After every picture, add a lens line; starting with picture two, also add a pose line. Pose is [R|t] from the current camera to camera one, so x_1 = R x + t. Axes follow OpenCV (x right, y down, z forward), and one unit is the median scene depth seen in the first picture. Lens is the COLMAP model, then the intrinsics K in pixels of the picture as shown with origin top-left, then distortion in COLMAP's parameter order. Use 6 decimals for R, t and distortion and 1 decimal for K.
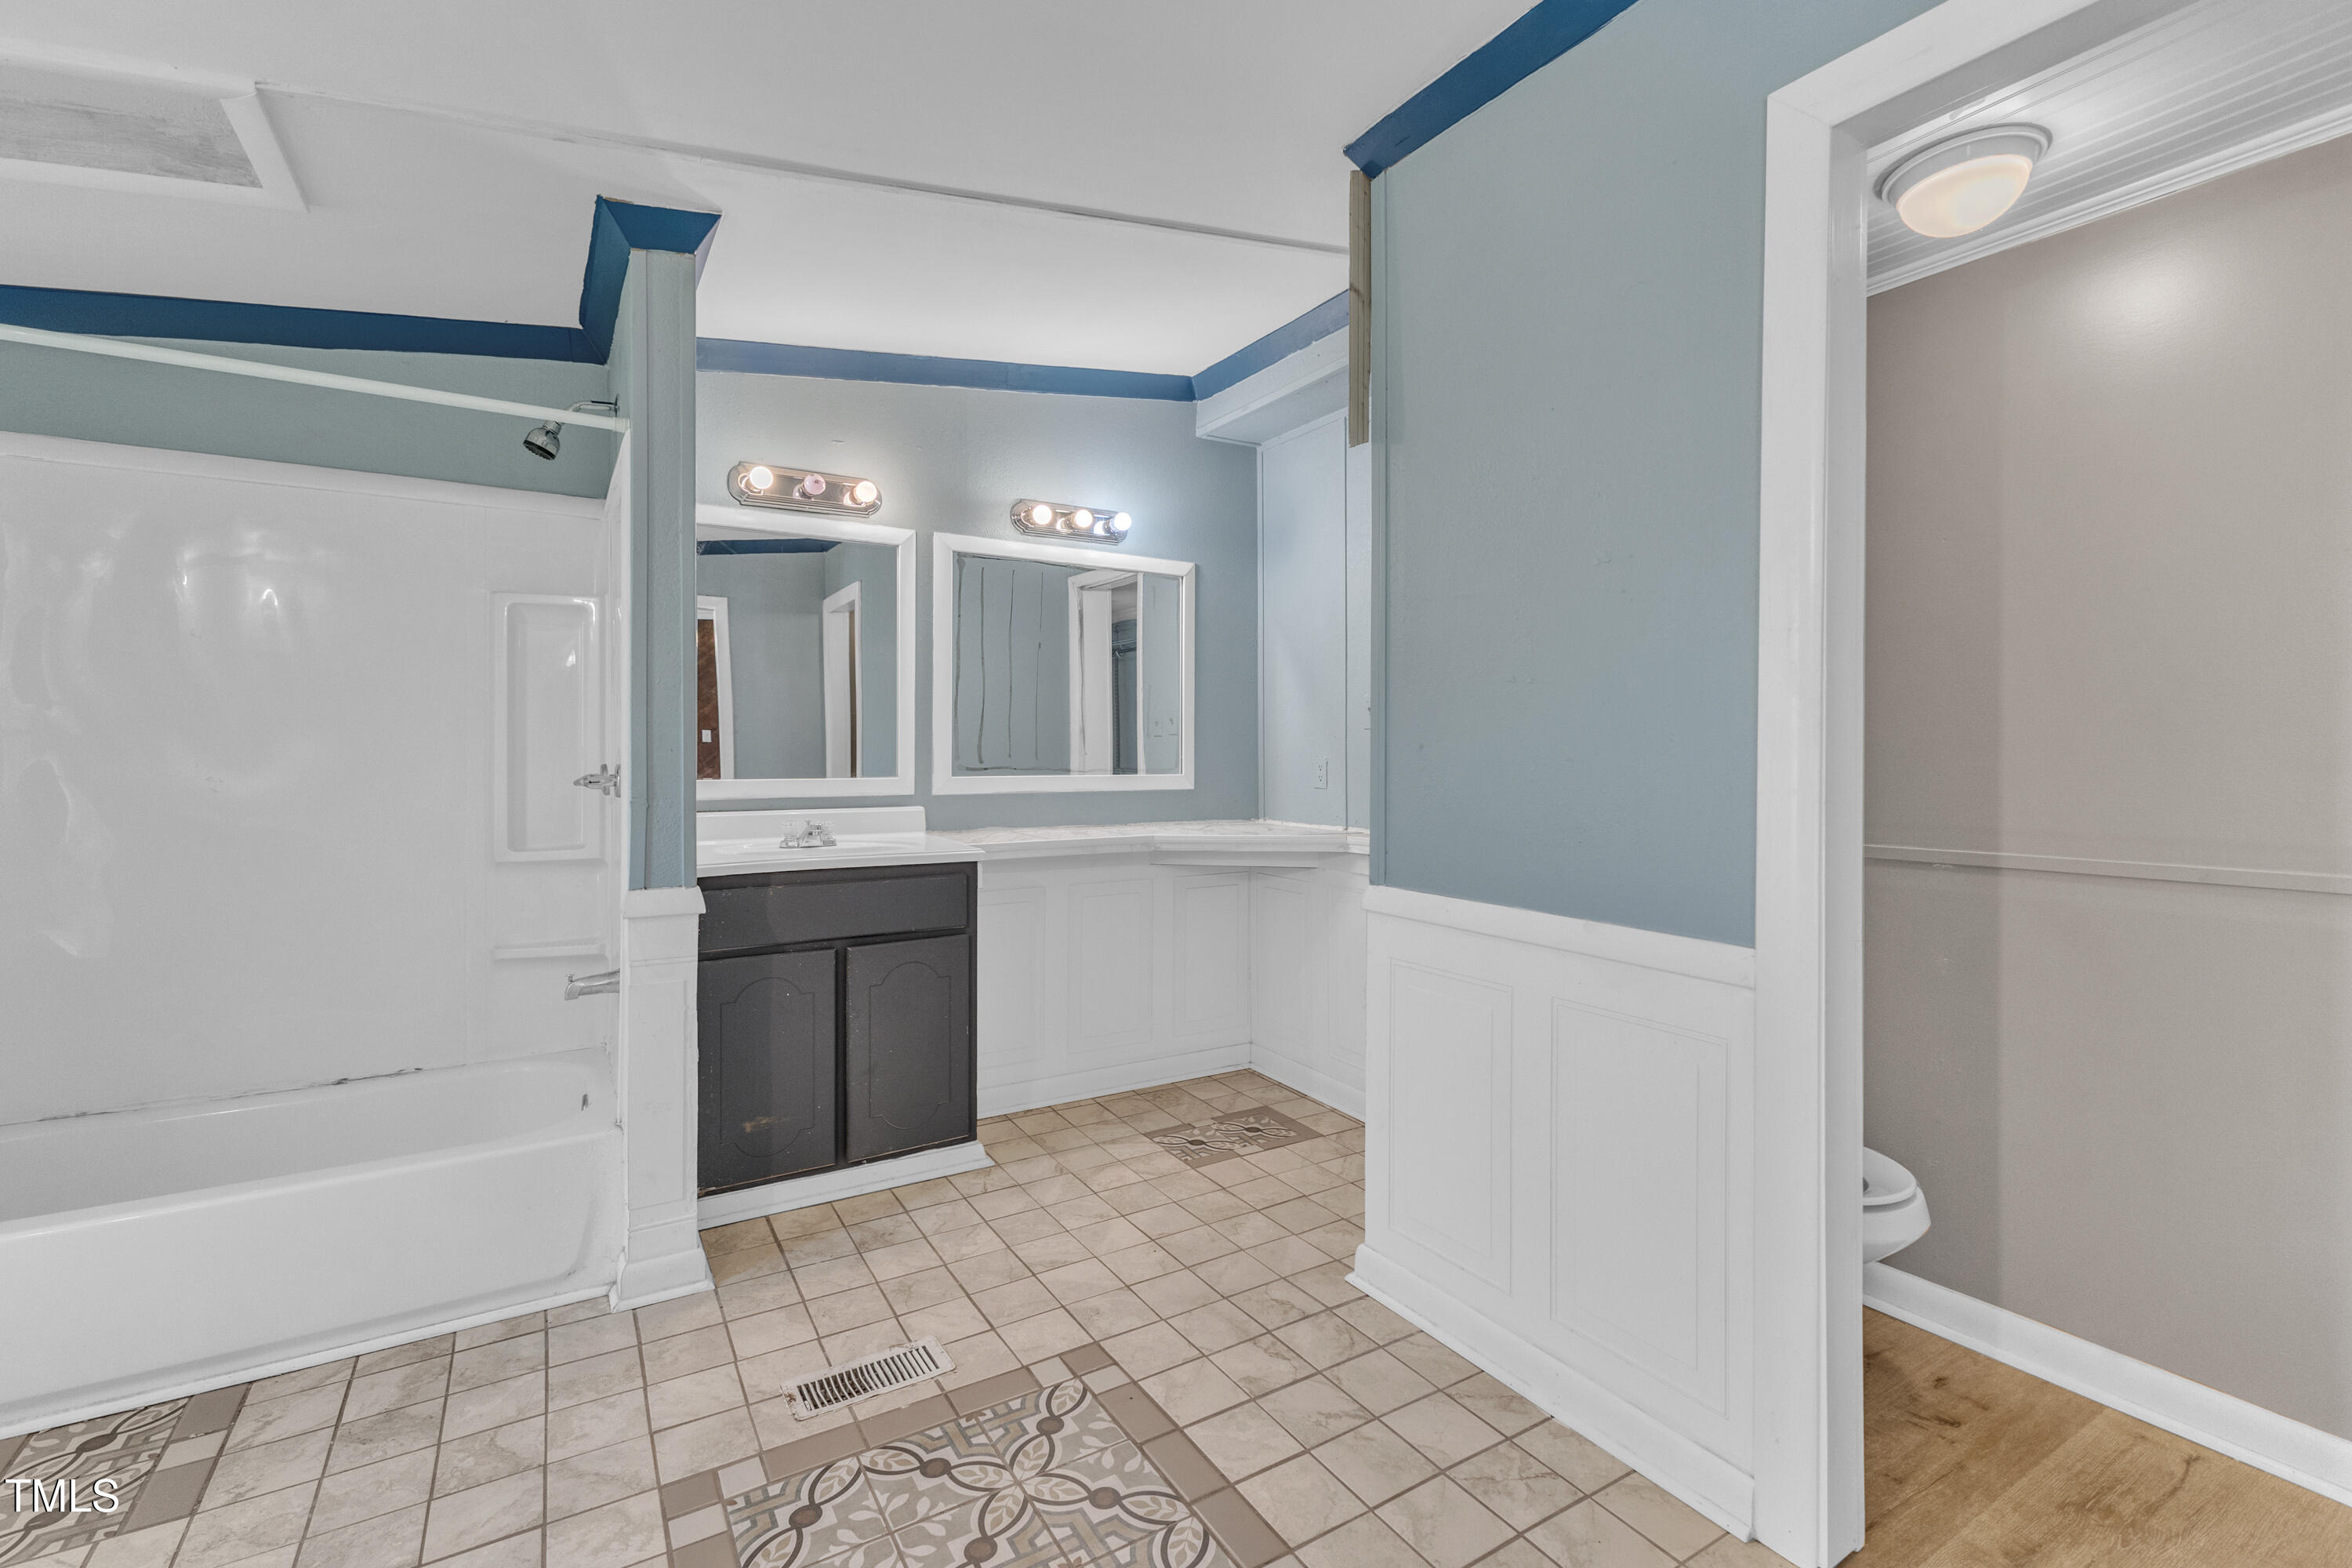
lens RADIAL K [[1034.5, 0, 1177.7], [0, 1034.5, 754.3], [0, 0, 1]] dist [0.000970, -0.000414]
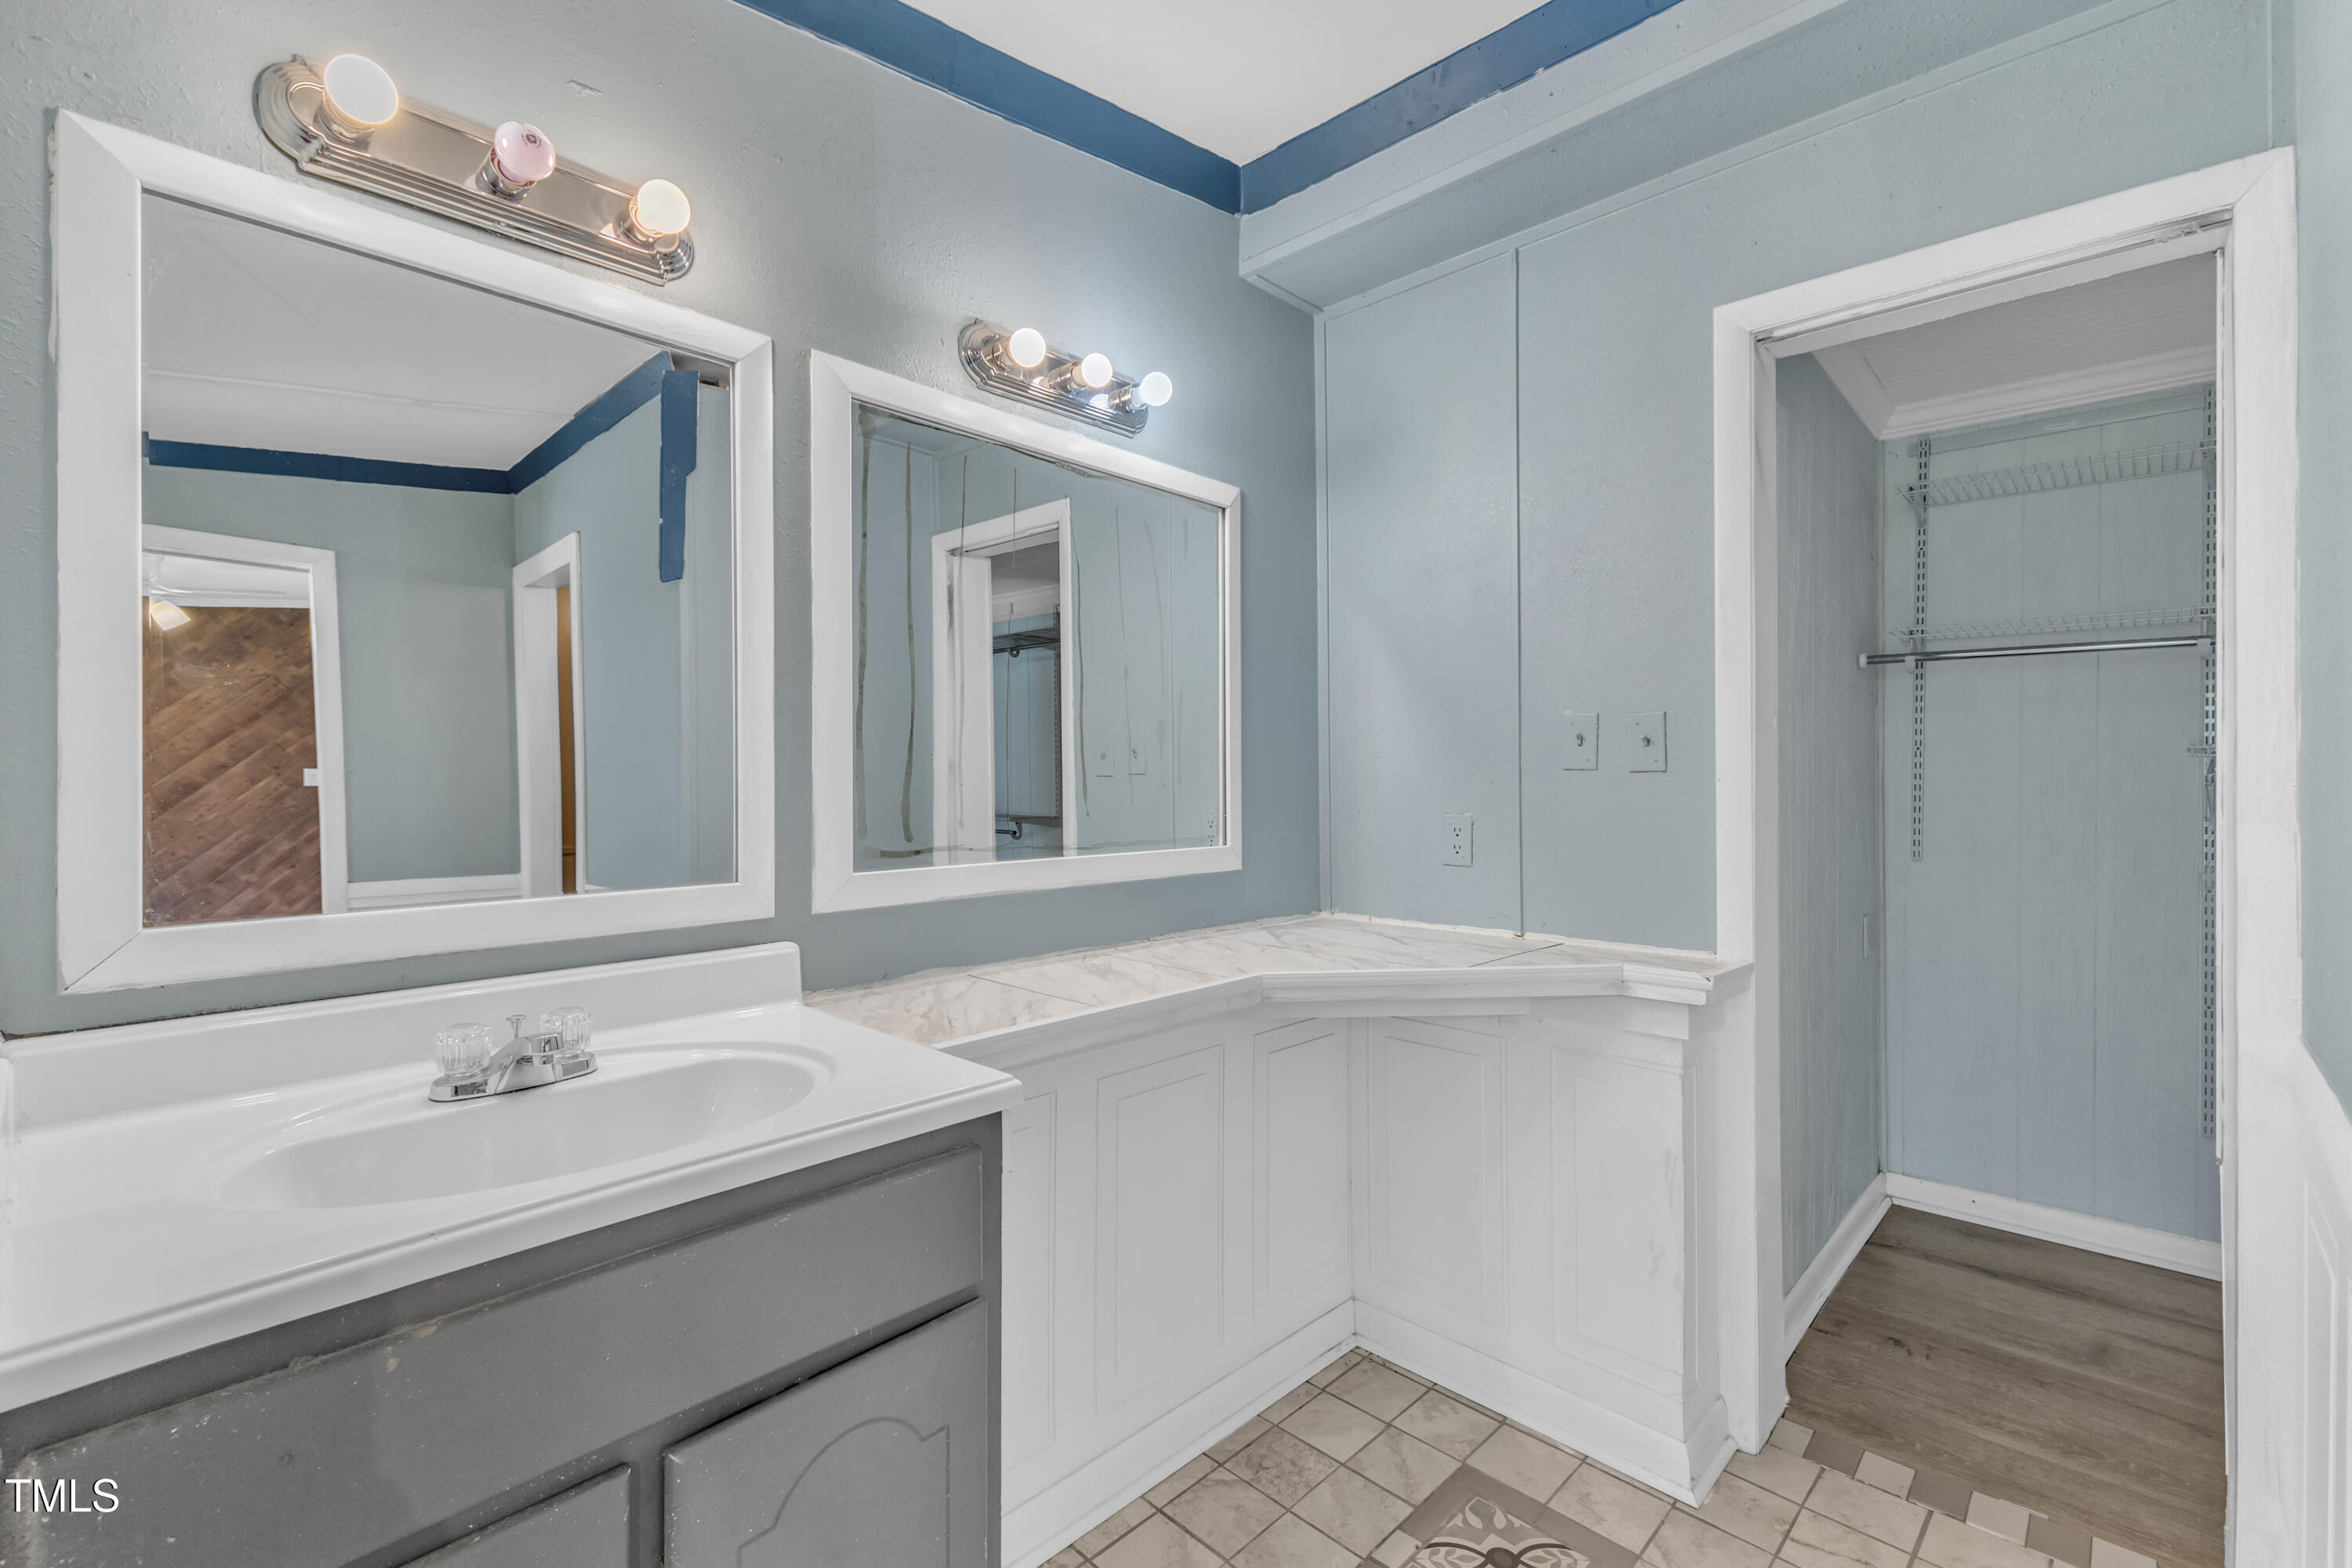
lens RADIAL K [[1026.5, 0, 1176.0], [0, 1026.5, 784.0], [0, 0, 1]] dist [0.011352, -0.000423]
pose [[0.968256, -0.006356, 0.249881, -0.201903], [0.006539, 0.999979, 0.000099, -0.019085], [-0.249876, 0.001538, 0.968277, 0.532885]]
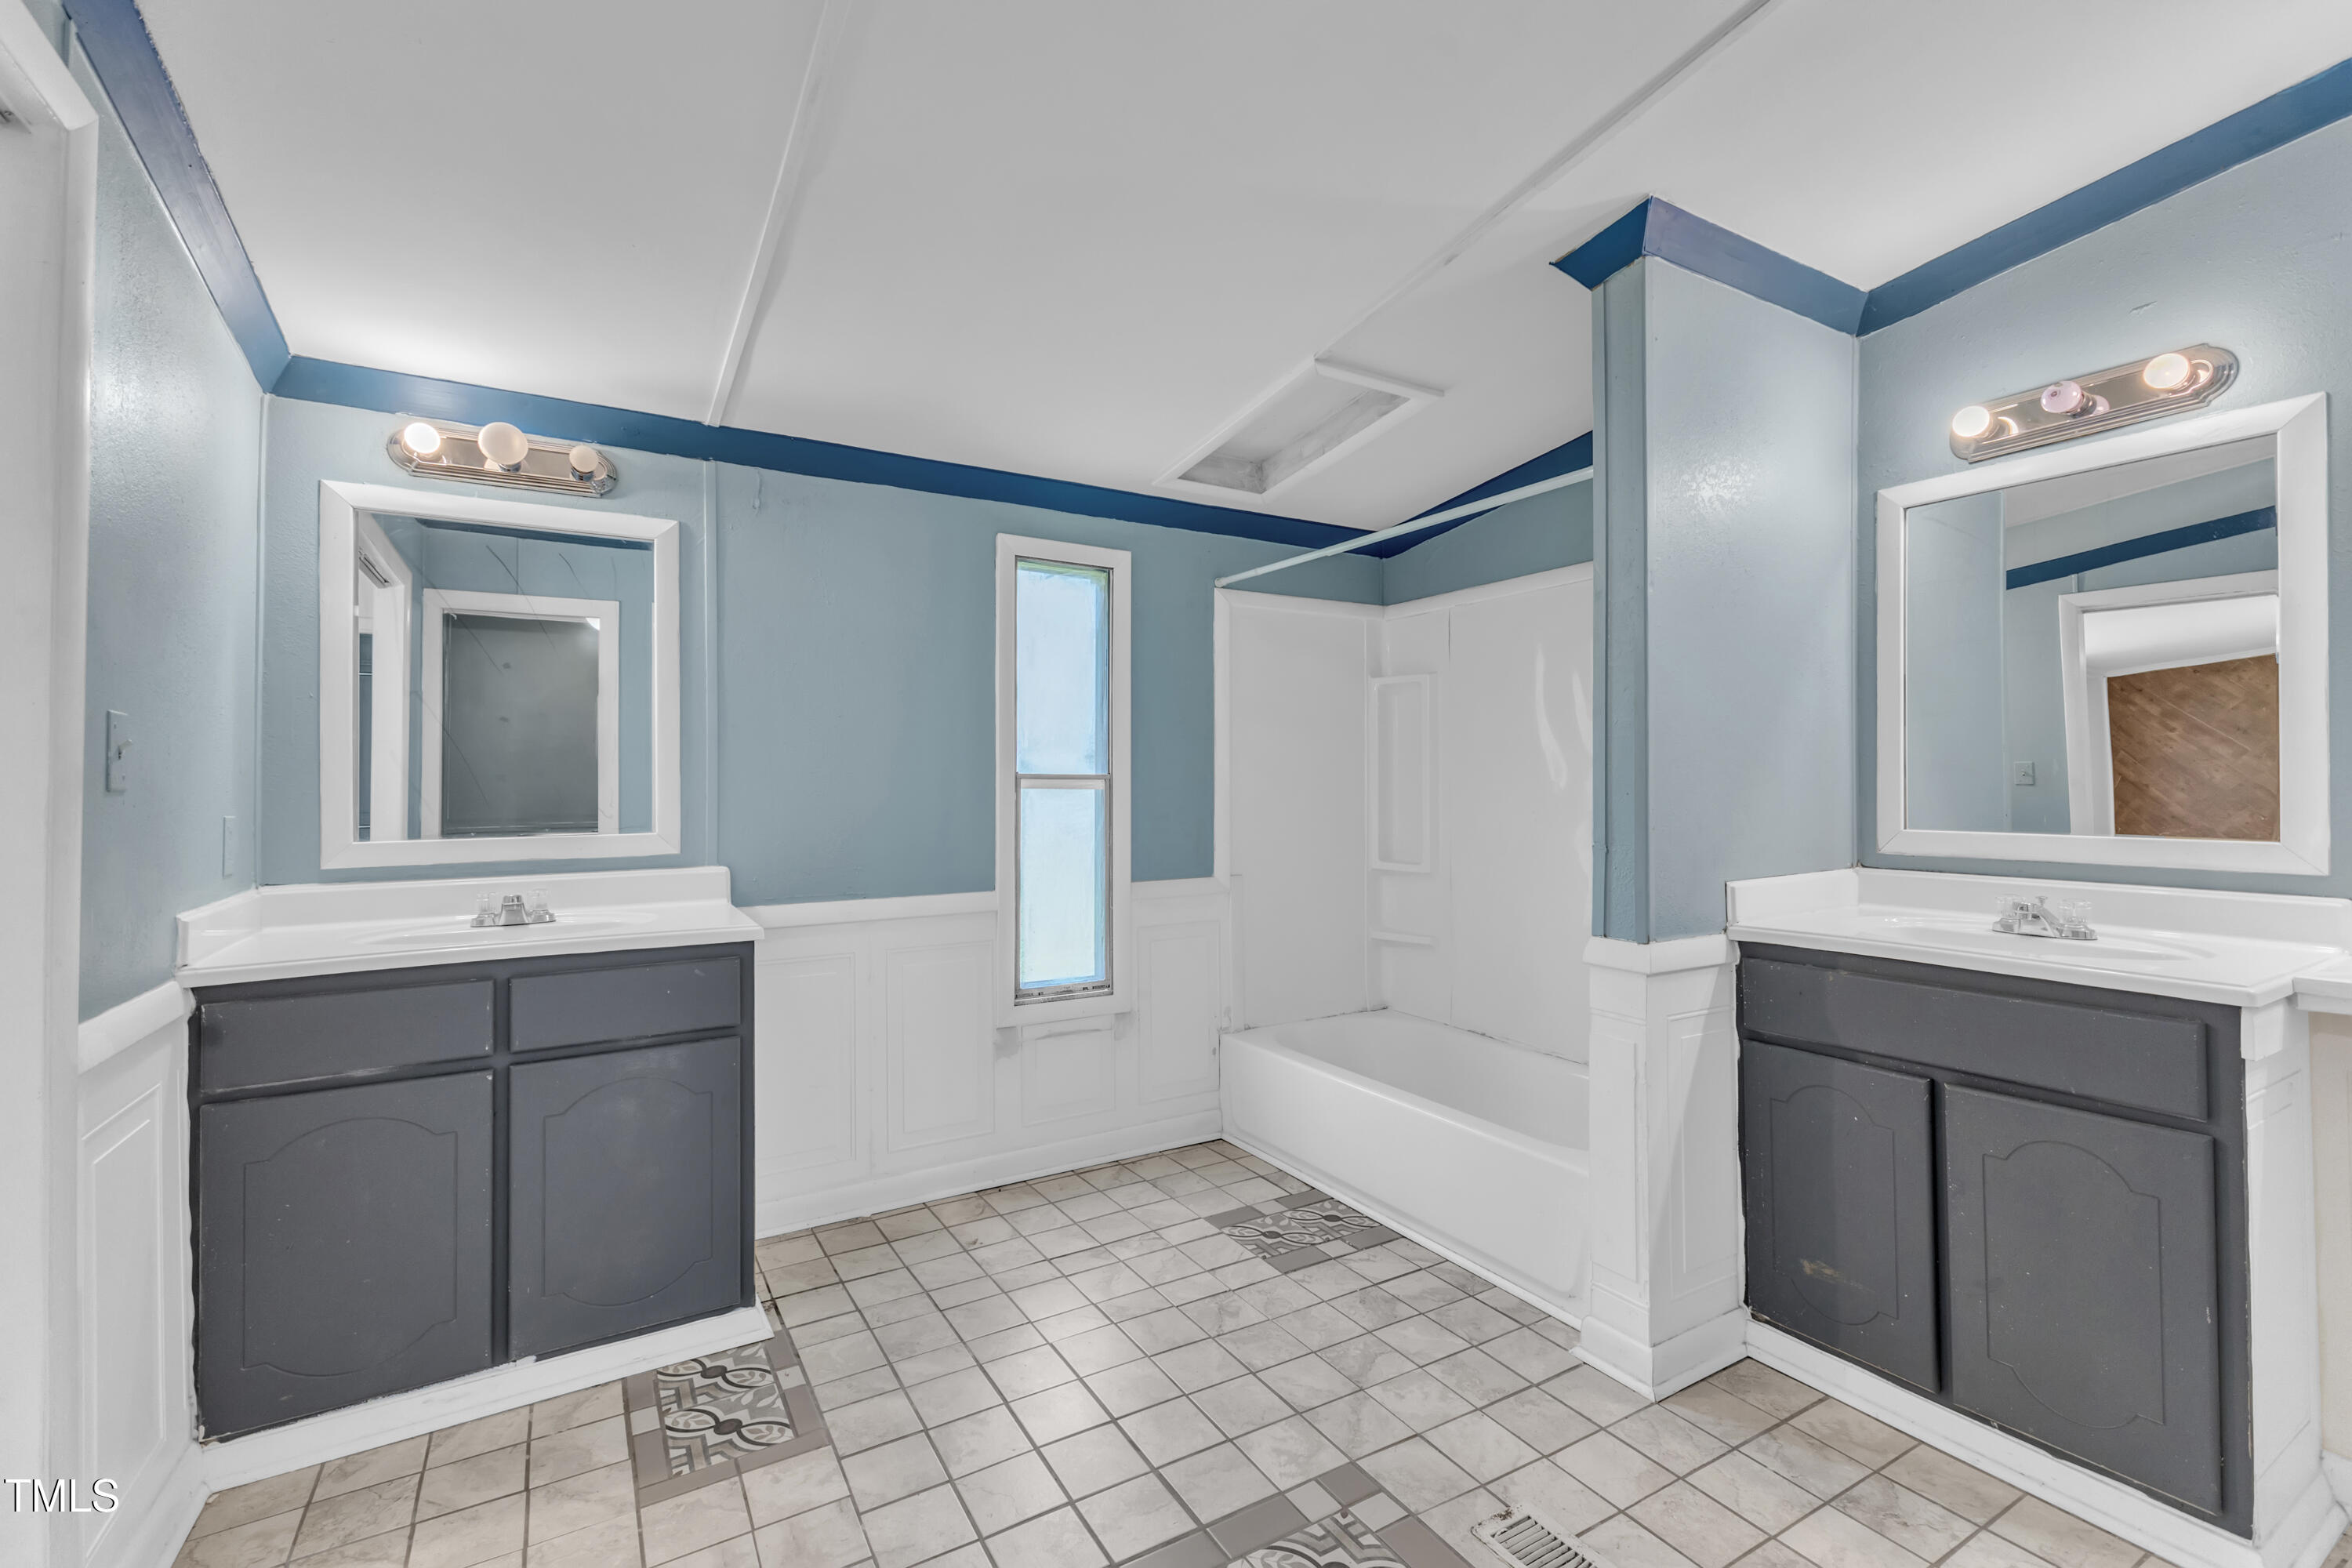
lens RADIAL K [[998.1, 0, 1176.0], [0, 998.1, 784.0], [0, 0, 1]] dist [-0.000641, -0.000067]
pose [[-0.027911, -0.013182, -0.999523, 0.289672], [-0.003394, 0.999909, -0.013092, 0.000827], [0.999605, 0.003027, -0.027953, 0.422278]]
